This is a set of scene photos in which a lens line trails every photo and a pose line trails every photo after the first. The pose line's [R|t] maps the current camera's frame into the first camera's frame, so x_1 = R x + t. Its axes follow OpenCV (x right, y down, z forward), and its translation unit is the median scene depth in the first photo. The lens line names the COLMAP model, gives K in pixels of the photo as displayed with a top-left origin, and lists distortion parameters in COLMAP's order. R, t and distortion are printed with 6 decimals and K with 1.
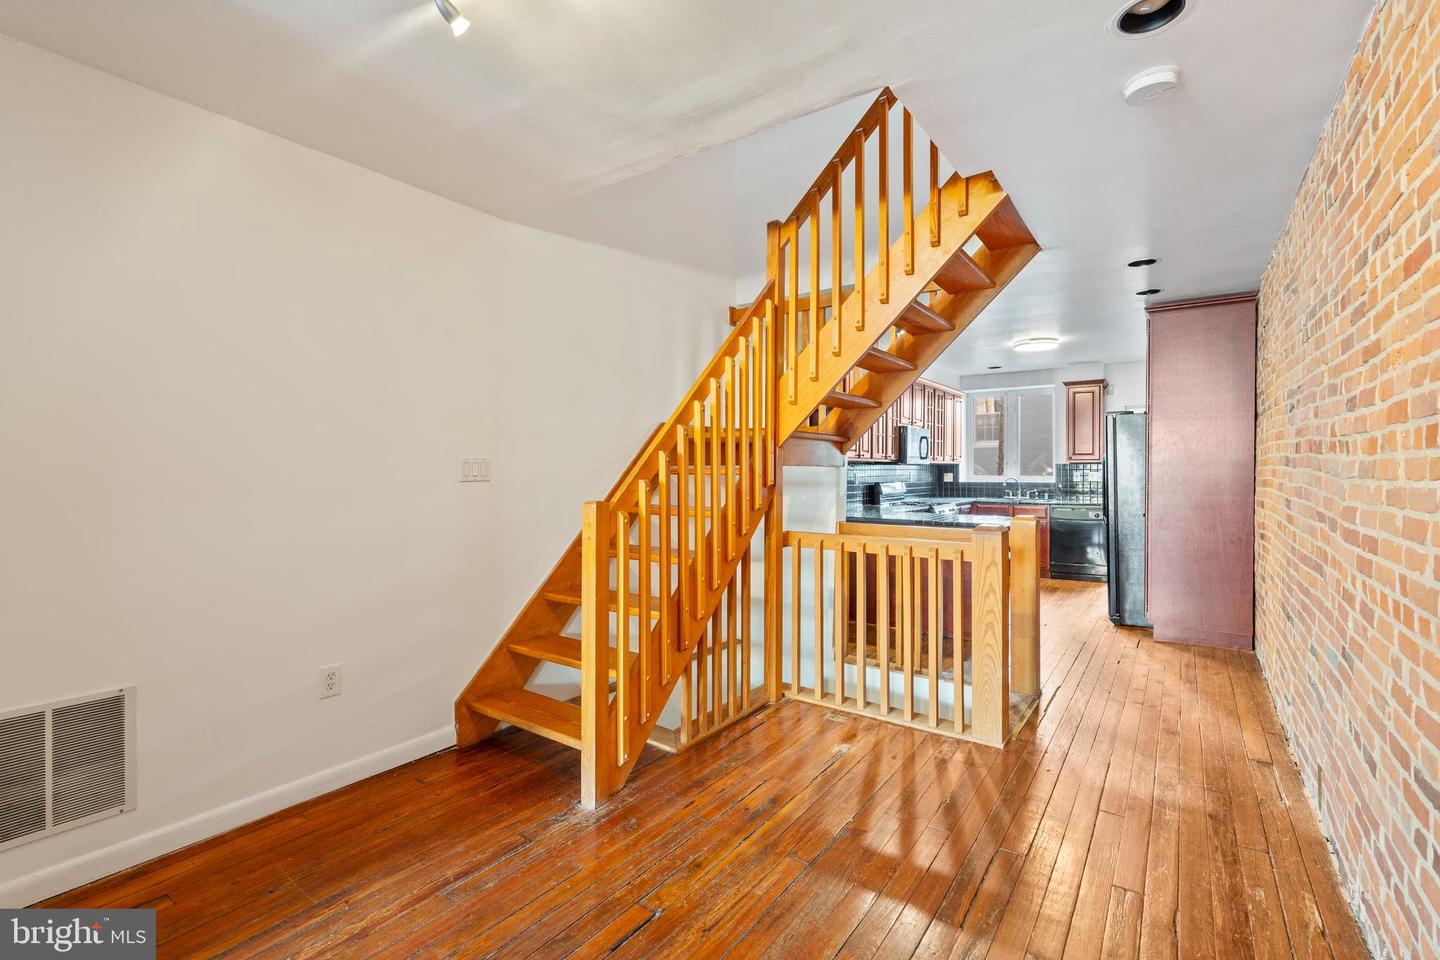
lens RADIAL K [[657.5, 0, 723.5], [0, 657.5, 472.8], [0, 0, 1]] dist [-0.009001, -0.000423]
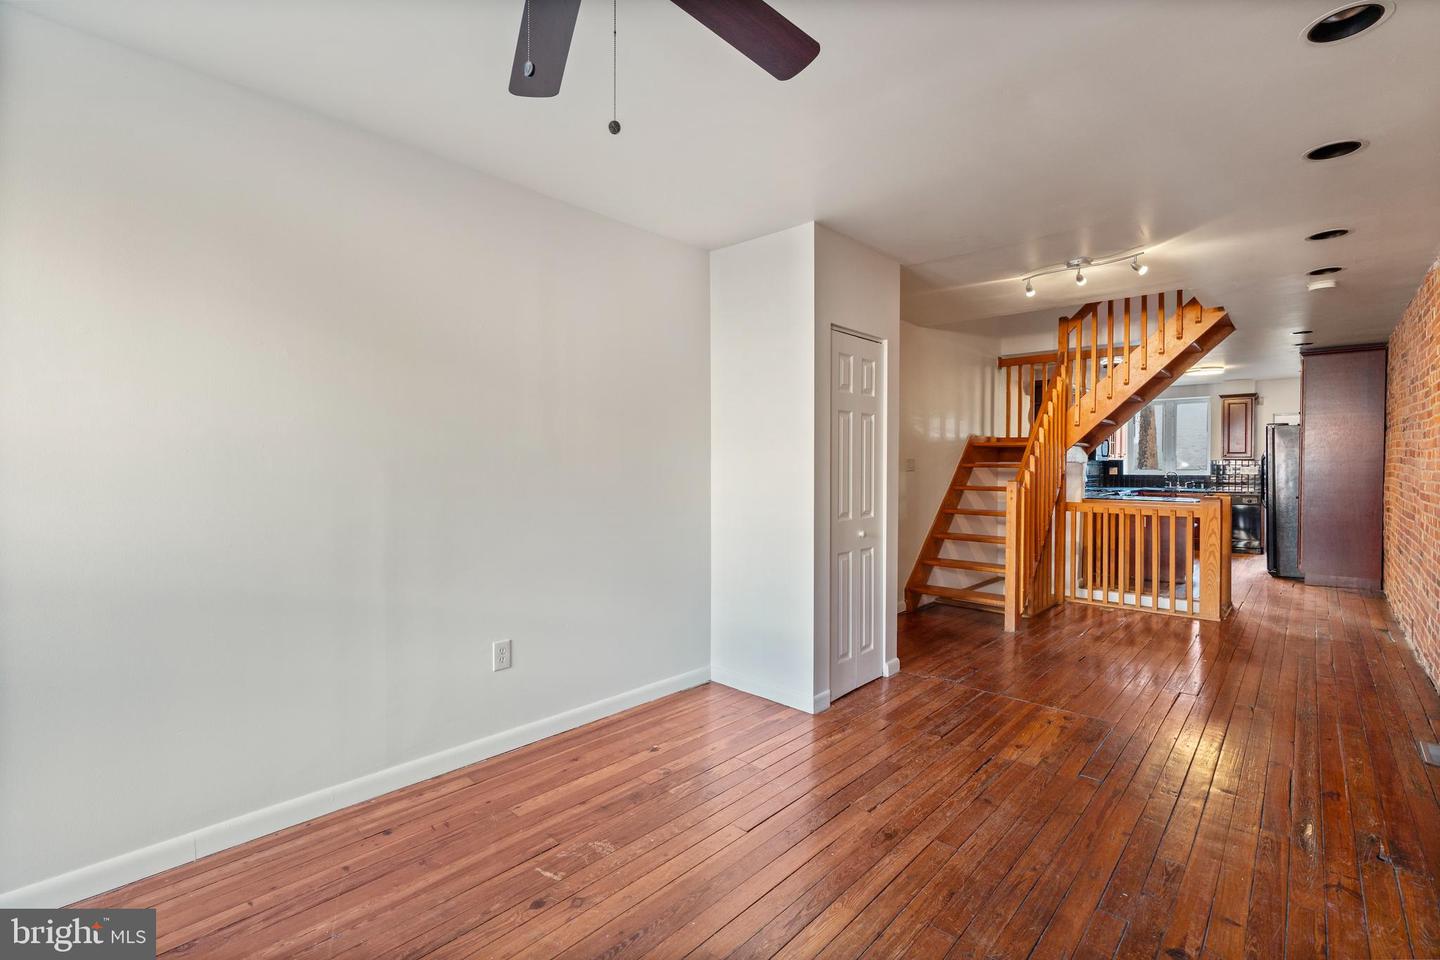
lens RADIAL K [[657.5, 0, 713.9], [0, 657.5, 471.1], [0, 0, 1]] dist [-0.009001, -0.000423]
pose [[0.991296, 0.003022, -0.131620, -0.447836], [-0.002210, 0.999978, 0.006316, 0.001903], [0.131636, -0.005970, 0.991280, -0.597079]]
